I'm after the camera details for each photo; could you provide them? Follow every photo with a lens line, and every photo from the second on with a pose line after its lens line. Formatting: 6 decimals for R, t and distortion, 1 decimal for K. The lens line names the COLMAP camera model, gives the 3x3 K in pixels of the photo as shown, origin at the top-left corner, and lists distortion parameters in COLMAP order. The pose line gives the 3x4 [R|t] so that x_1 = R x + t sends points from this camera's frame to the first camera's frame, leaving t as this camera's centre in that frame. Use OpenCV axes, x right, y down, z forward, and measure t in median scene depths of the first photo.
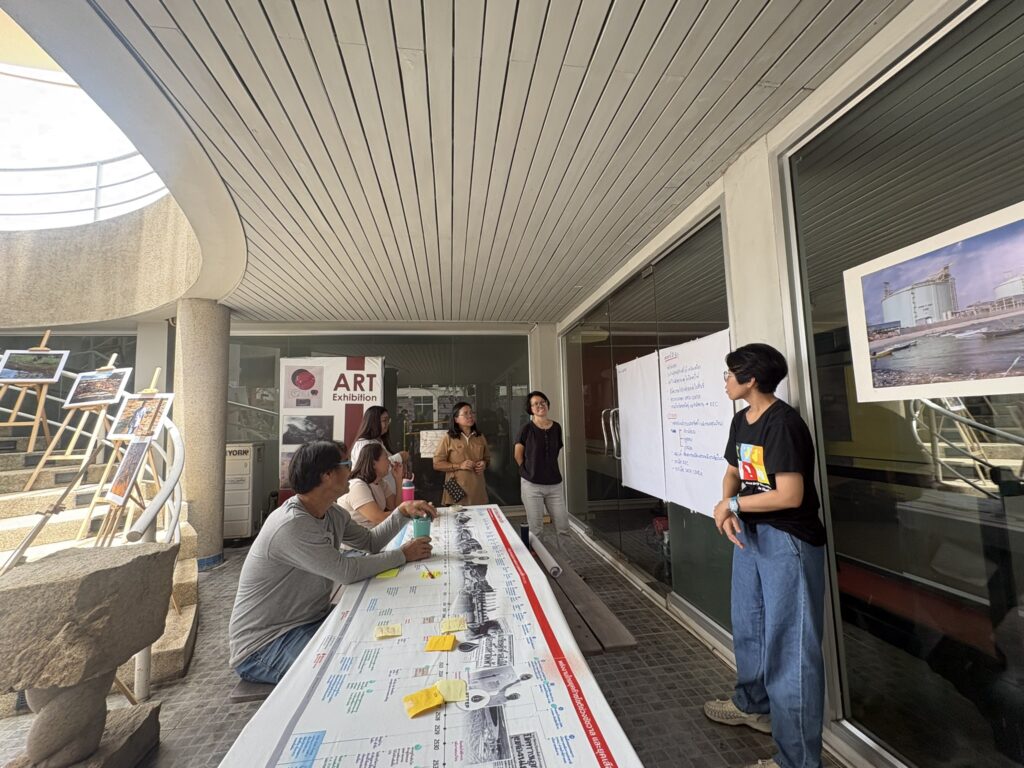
lens RADIAL K [[421.1, 0, 506.6], [0, 421.1, 384.5], [0, 0, 1]] dist [0.001541, 0.000960]
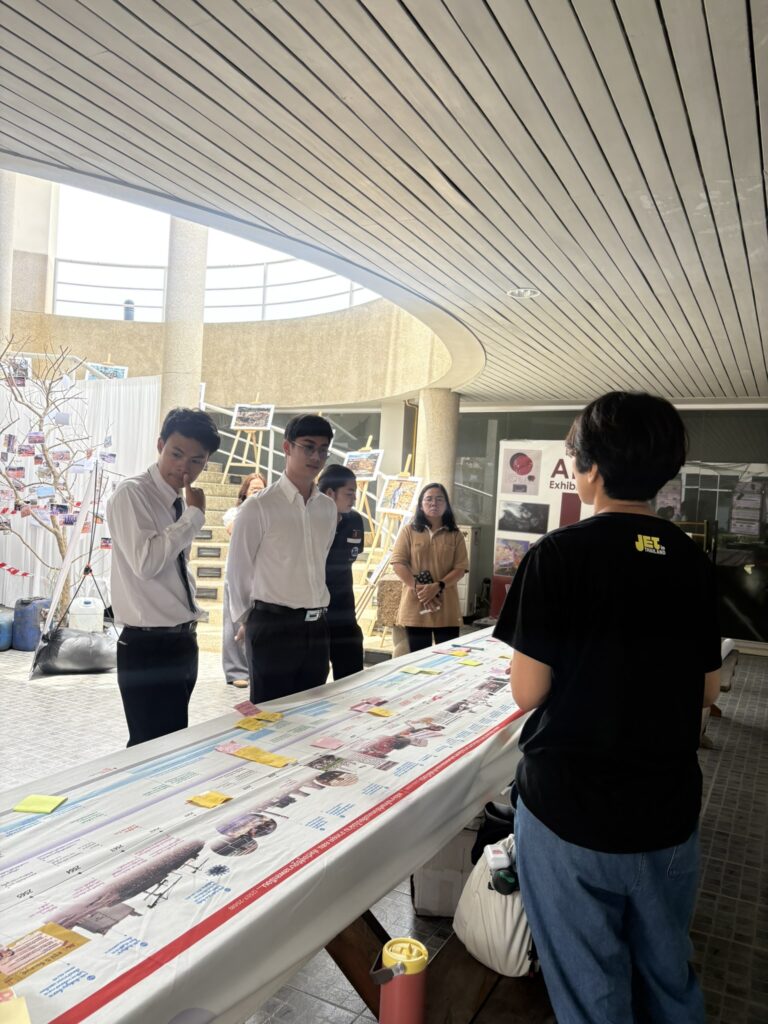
lens RADIAL K [[782.0, 0, 386.4], [0, 782.0, 515.9], [0, 0, 1]] dist [0.035627, -0.044312]
pose [[0.814935, 0.088297, -0.572786, 0.312072], [-0.033179, 0.993813, 0.105994, -0.079113], [0.578601, -0.067374, 0.812823, -0.663147]]
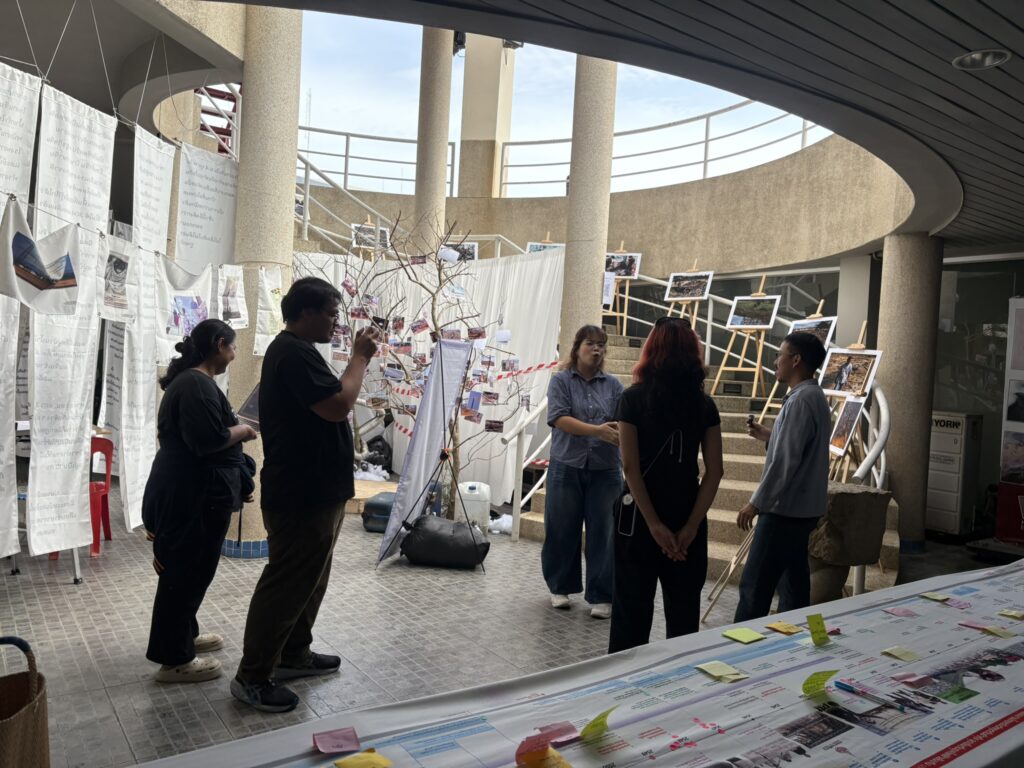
lens RADIAL K [[782.0, 0, 509.2], [0, 782.0, 369.7], [0, 0, 1]] dist [0.035627, -0.044312]
pose [[0.466851, 0.067074, -0.881789, 0.262503], [0.010128, 0.996649, 0.081173, -0.064109], [0.884278, -0.046827, 0.464607, -0.387201]]
